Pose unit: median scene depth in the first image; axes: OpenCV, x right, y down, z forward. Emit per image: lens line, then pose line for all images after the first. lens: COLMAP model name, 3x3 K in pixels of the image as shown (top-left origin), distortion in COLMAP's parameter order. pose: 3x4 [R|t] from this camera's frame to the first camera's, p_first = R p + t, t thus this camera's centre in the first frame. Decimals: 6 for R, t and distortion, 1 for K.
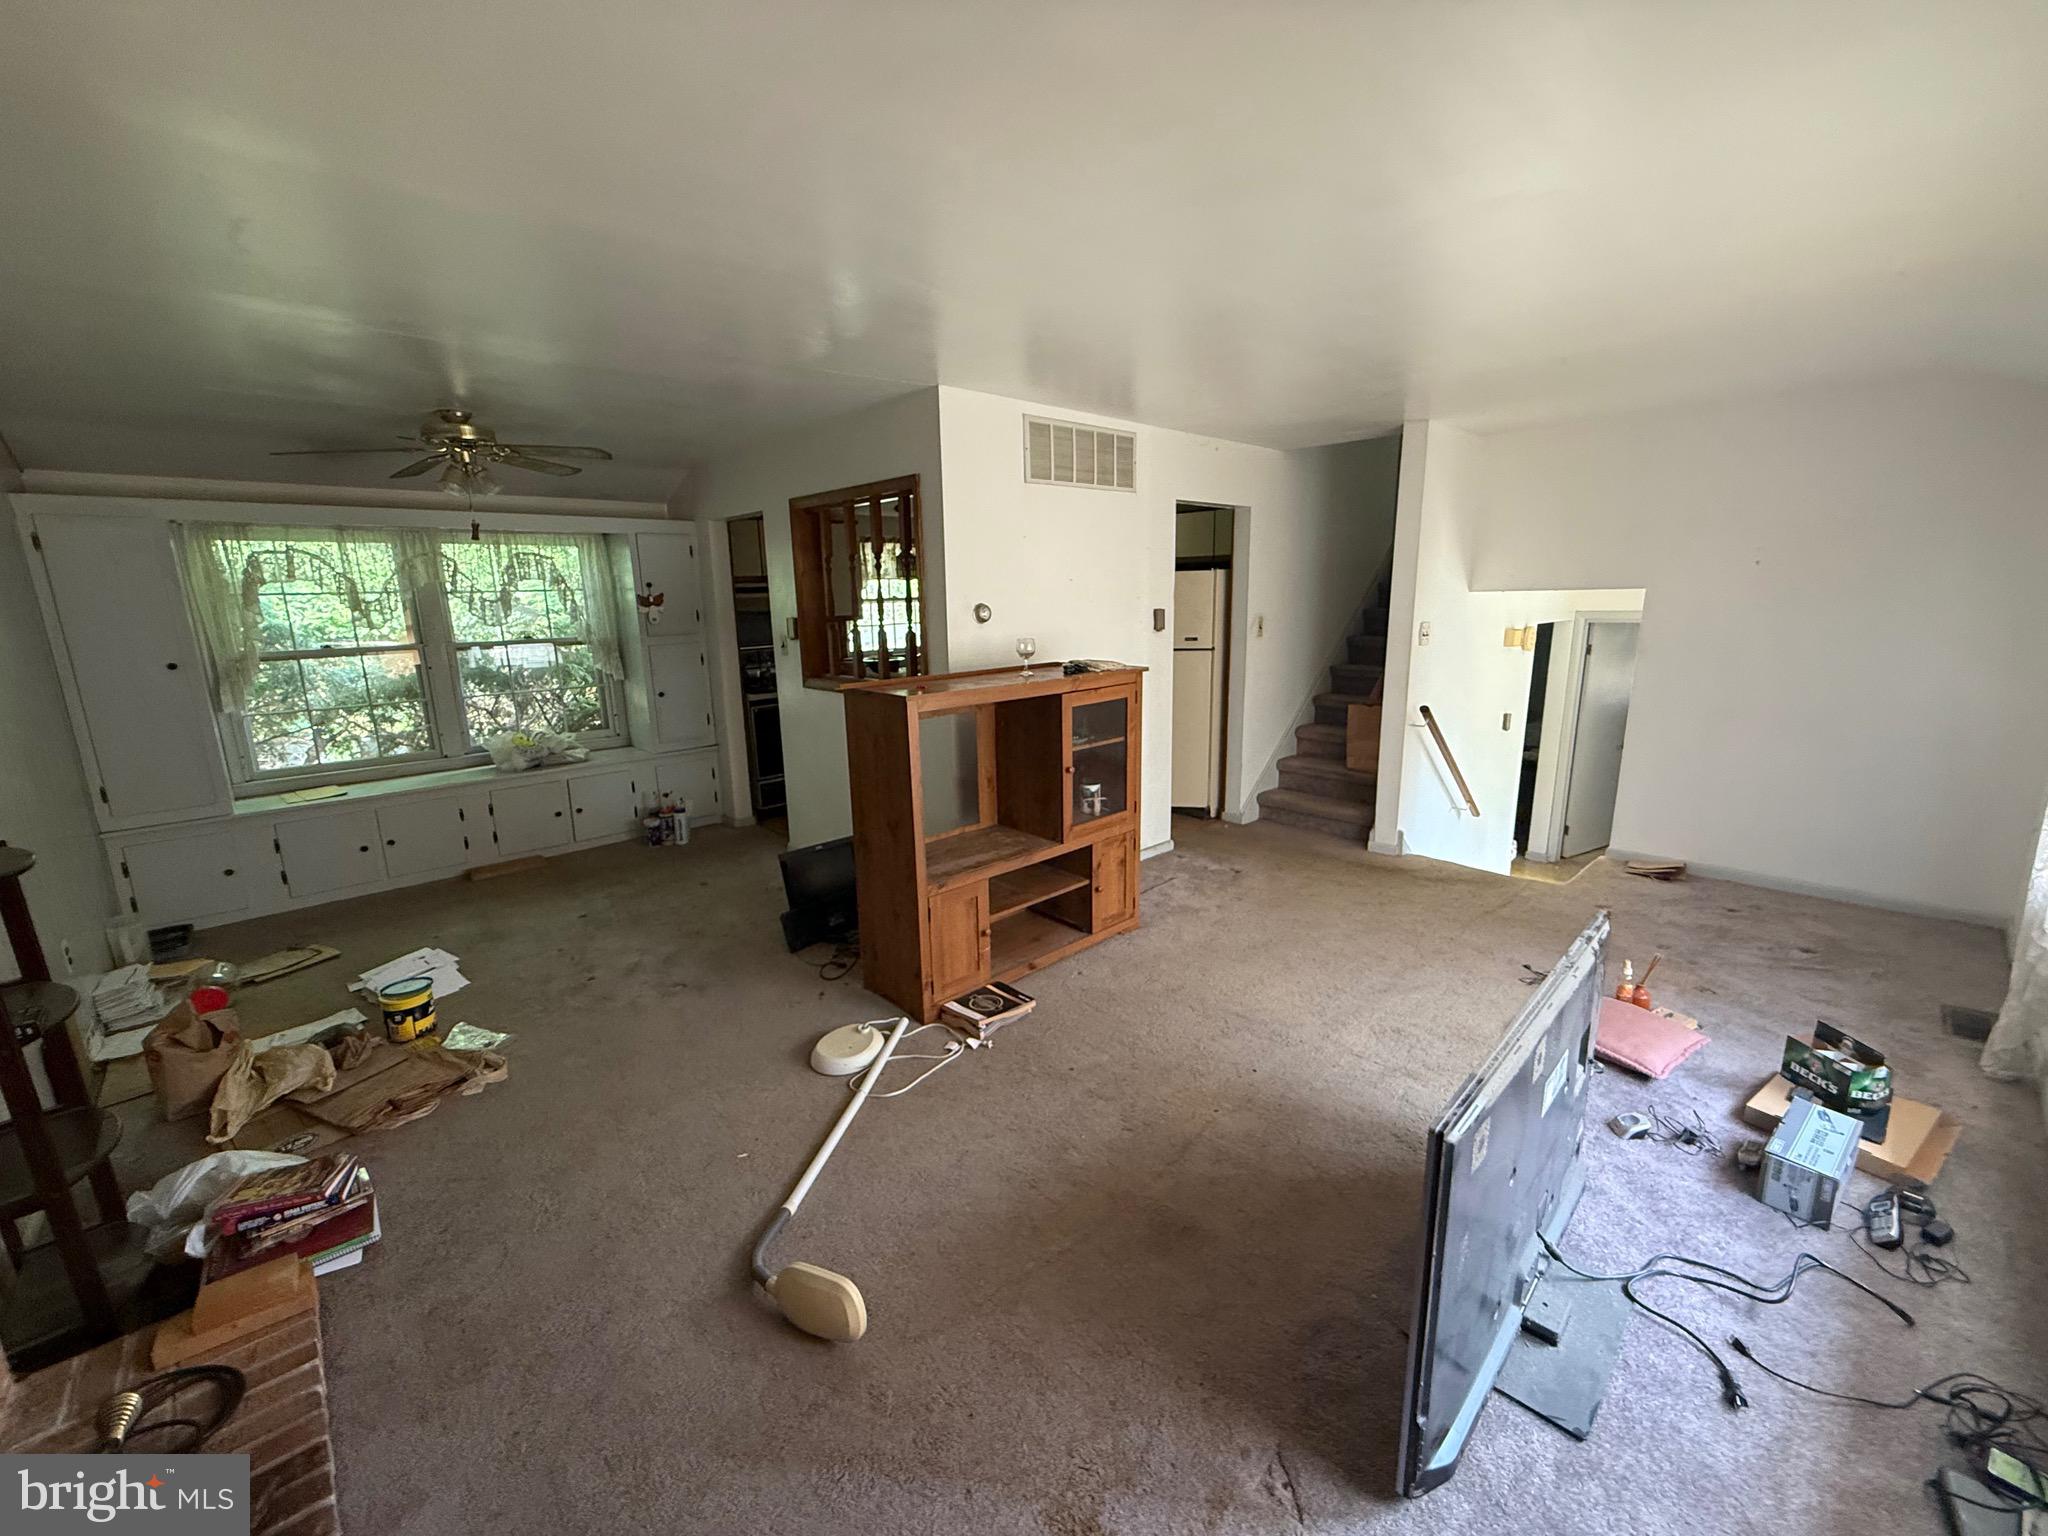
lens RADIAL K [[823.4, 0, 1024.0], [0, 823.4, 768.0], [0, 0, 1]] dist [0.000055, -0.000329]
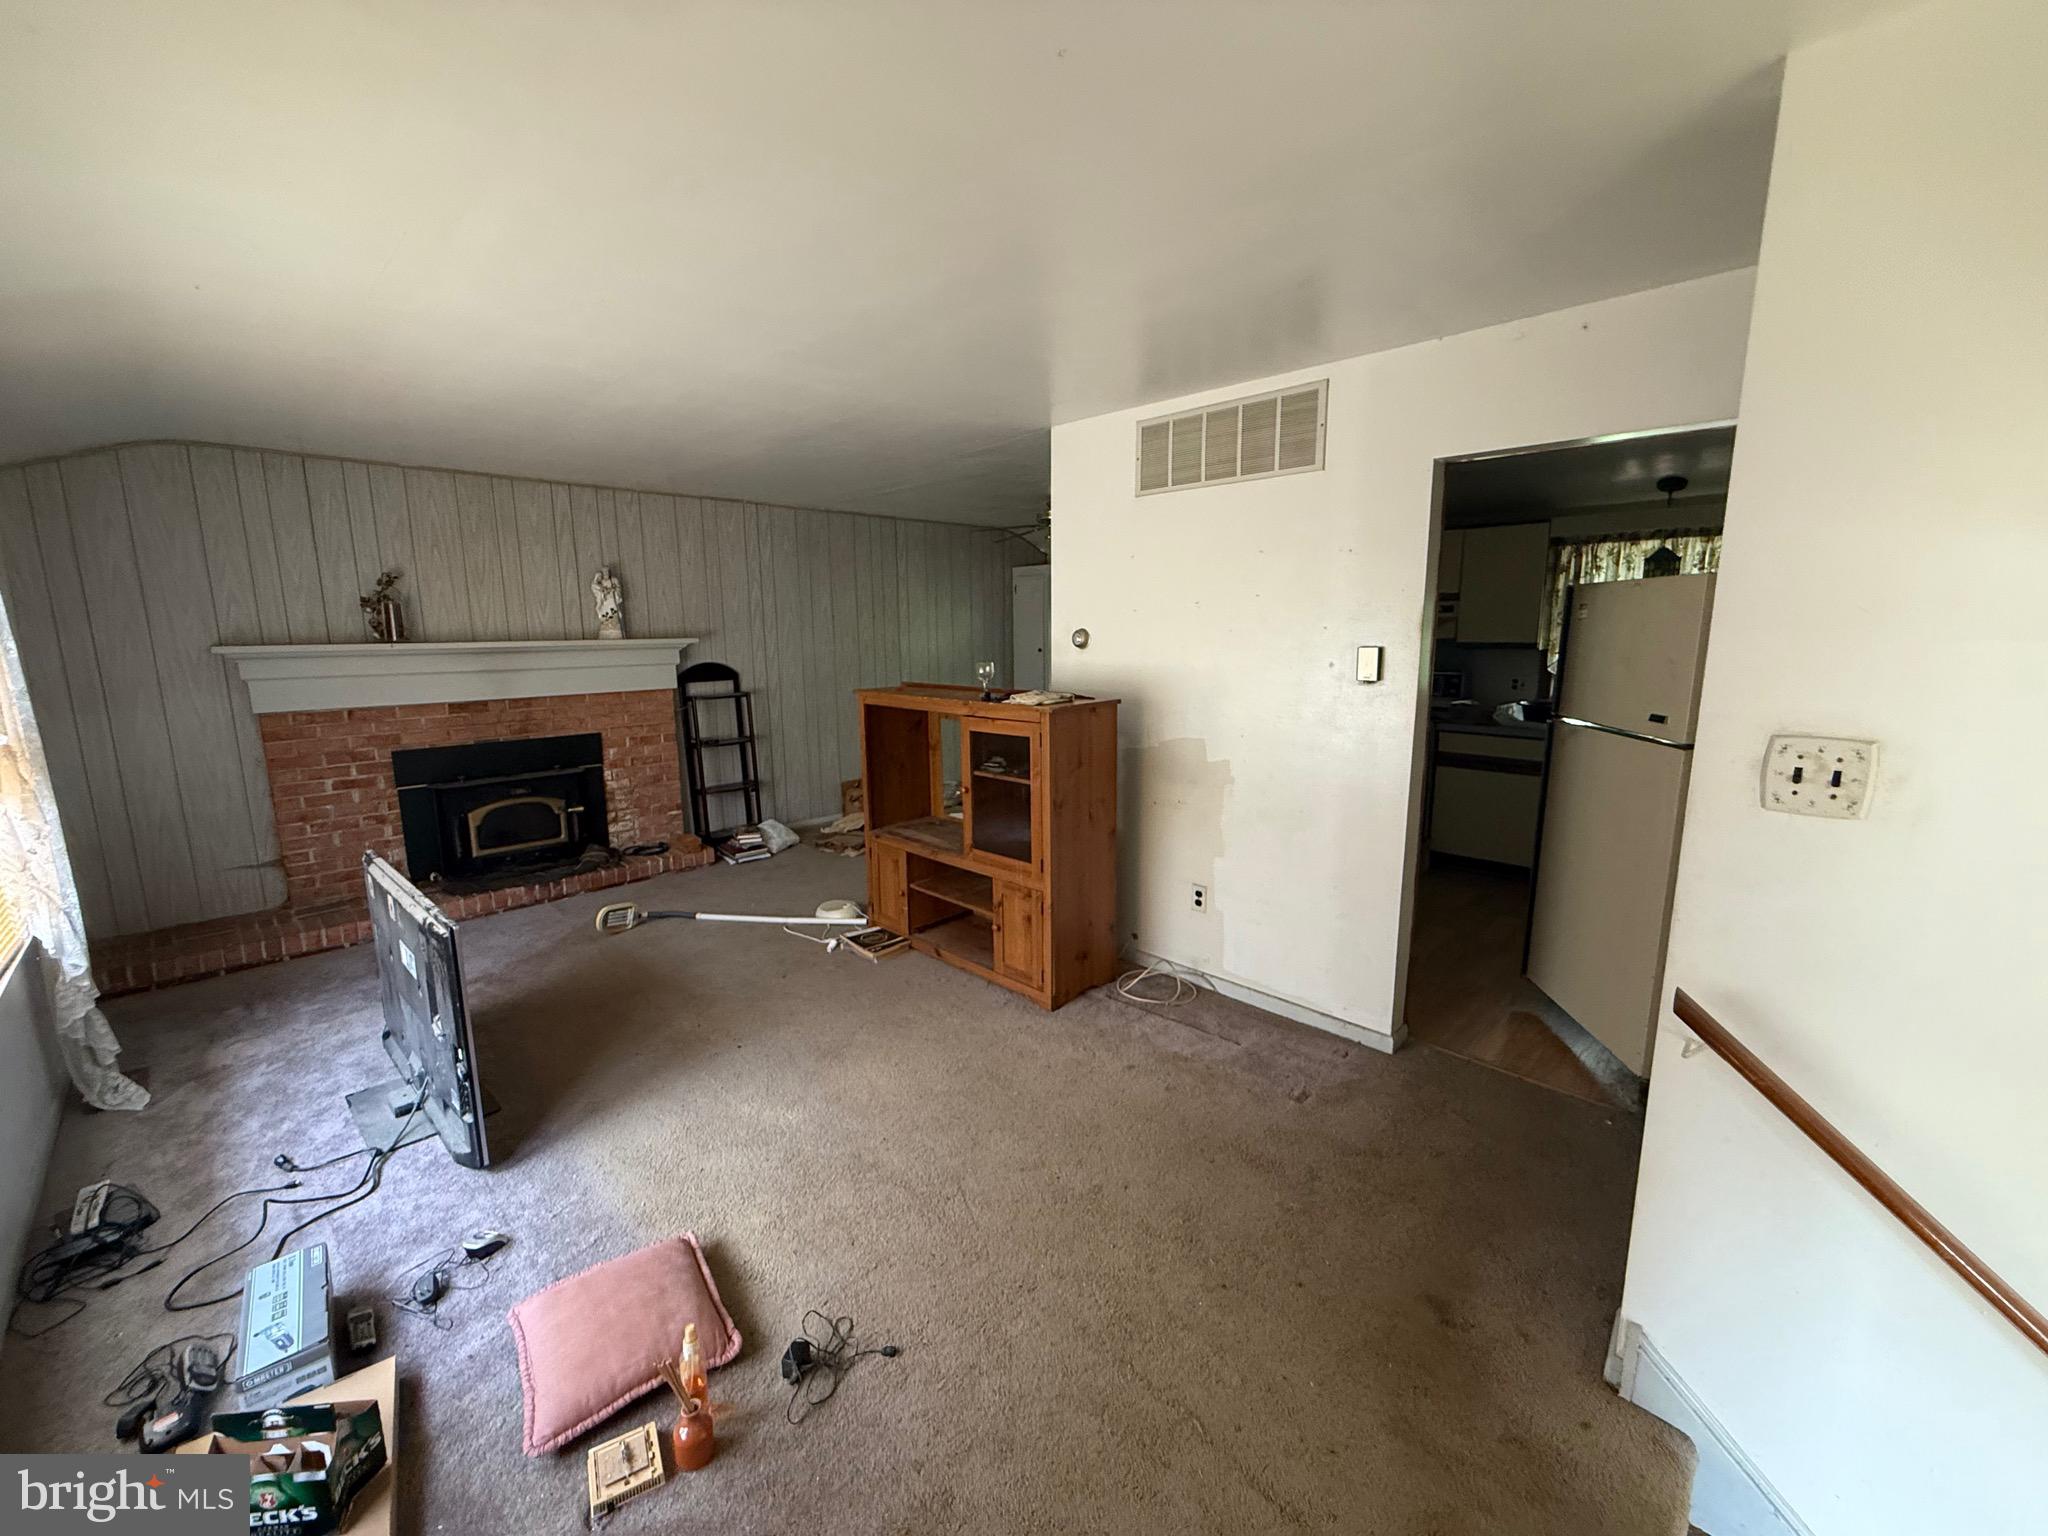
lens RADIAL K [[823.4, 0, 1024.0], [0, 823.4, 768.0], [0, 0, 1]] dist [0.000055, -0.000329]
pose [[0.032706, 0.198323, -0.979591, 0.954975], [-0.198779, 0.961826, 0.188090, -0.210416], [0.979498, 0.188571, 0.070880, 0.888005]]
